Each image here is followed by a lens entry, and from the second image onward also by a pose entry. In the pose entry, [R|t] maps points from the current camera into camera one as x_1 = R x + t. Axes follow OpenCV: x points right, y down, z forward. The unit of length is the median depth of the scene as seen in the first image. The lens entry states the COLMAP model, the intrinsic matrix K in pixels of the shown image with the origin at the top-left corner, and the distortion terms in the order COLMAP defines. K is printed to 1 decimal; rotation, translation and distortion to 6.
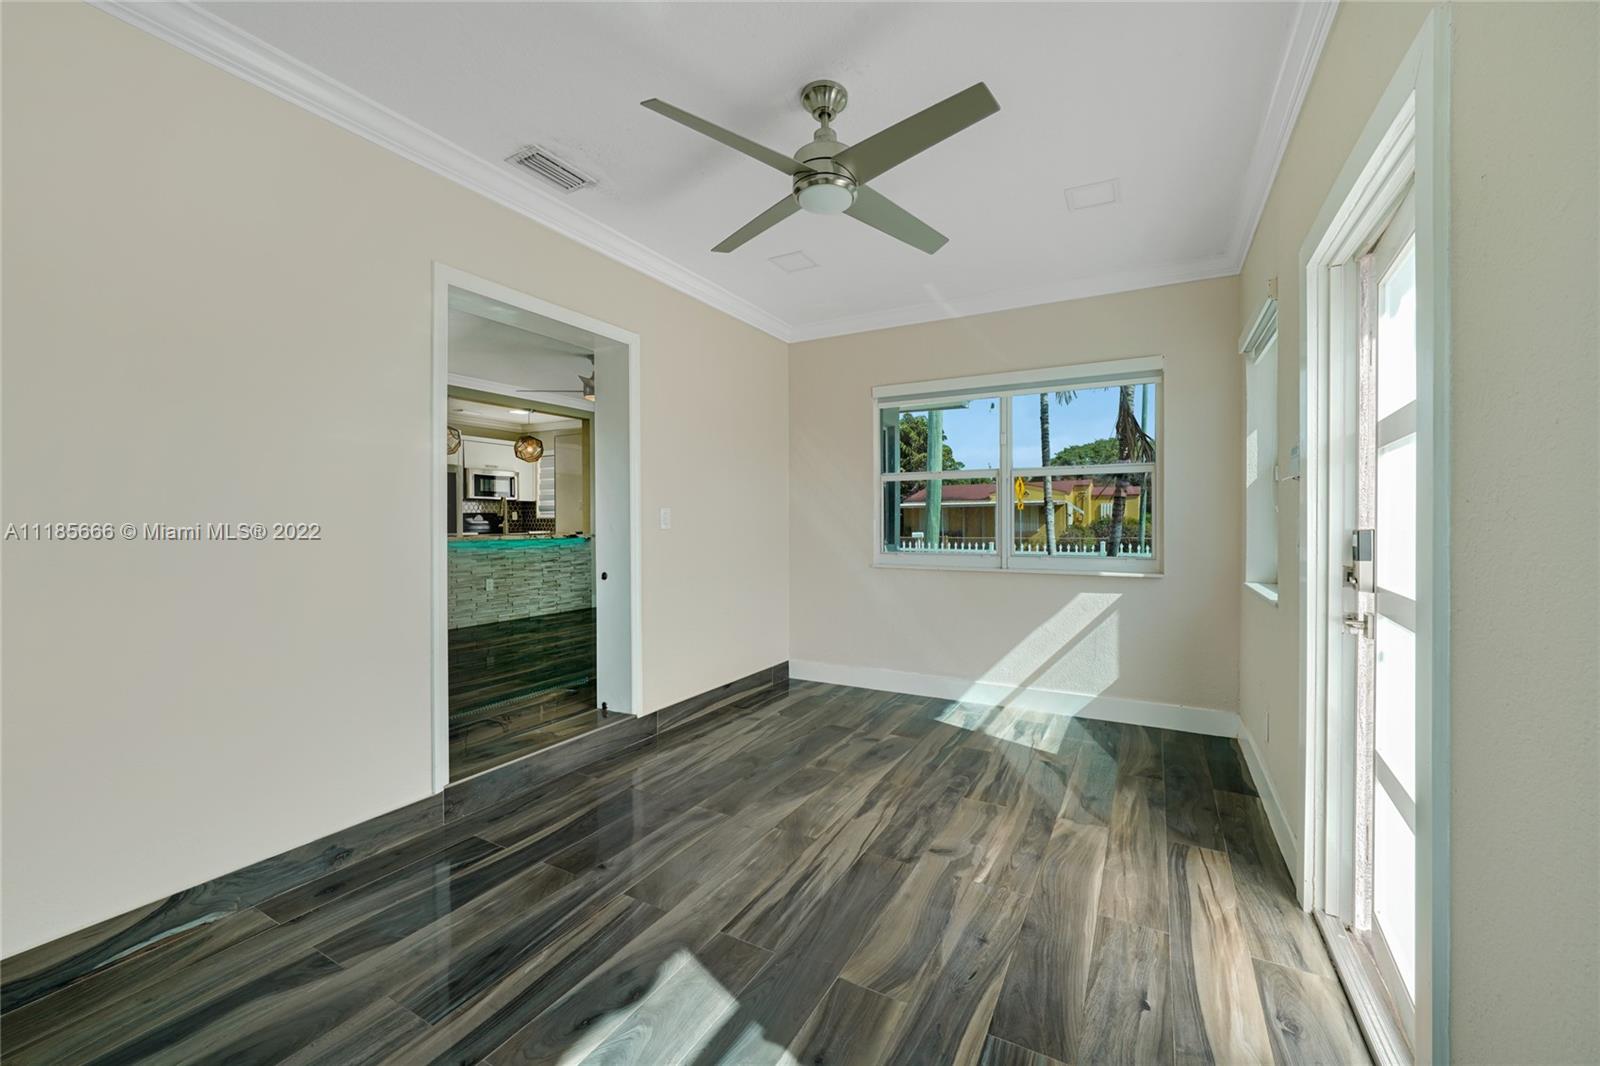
lens RADIAL K [[699.4, 0, 818.0], [0, 699.4, 524.5], [0, 0, 1]] dist [-0.002219, 0.000339]
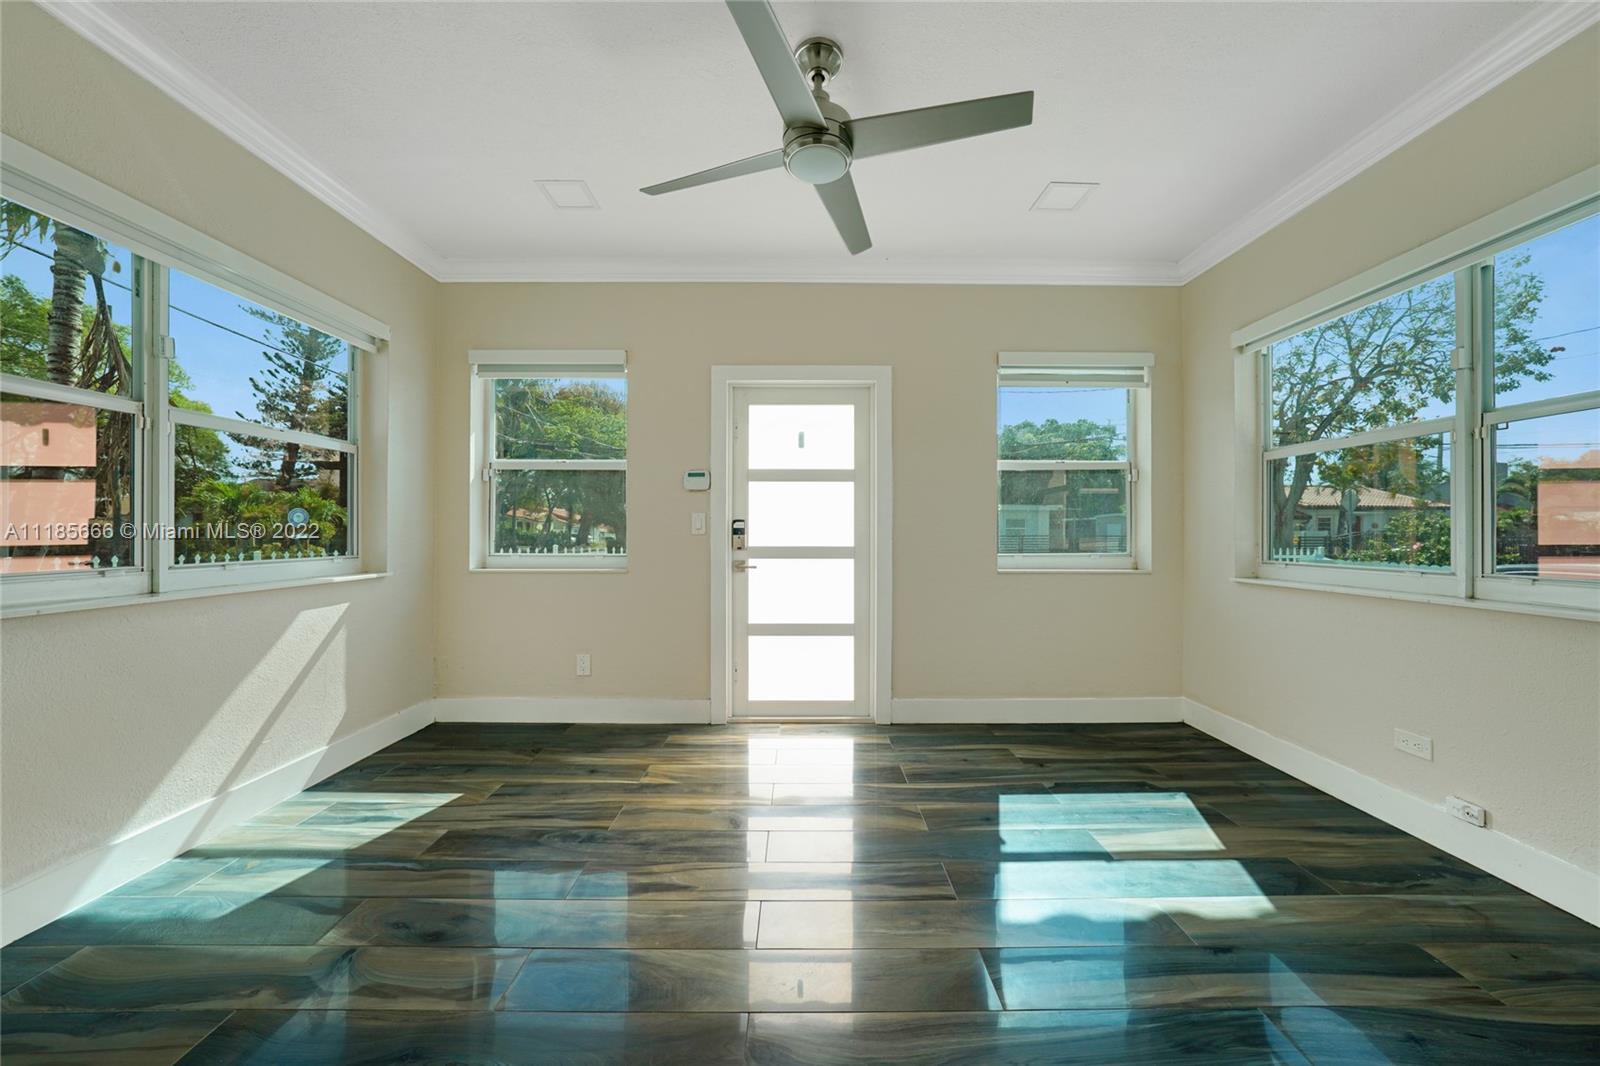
lens RADIAL K [[563.1, 0, 850.5], [0, 563.1, 525.4], [0, 0, 1]] dist [0.000395, 0.000041]
pose [[-0.574568, 0.006461, 0.818431, -0.515715], [0.007352, 0.999969, -0.002733, 0.023890], [-0.818424, 0.004447, -0.574598, 1.131362]]
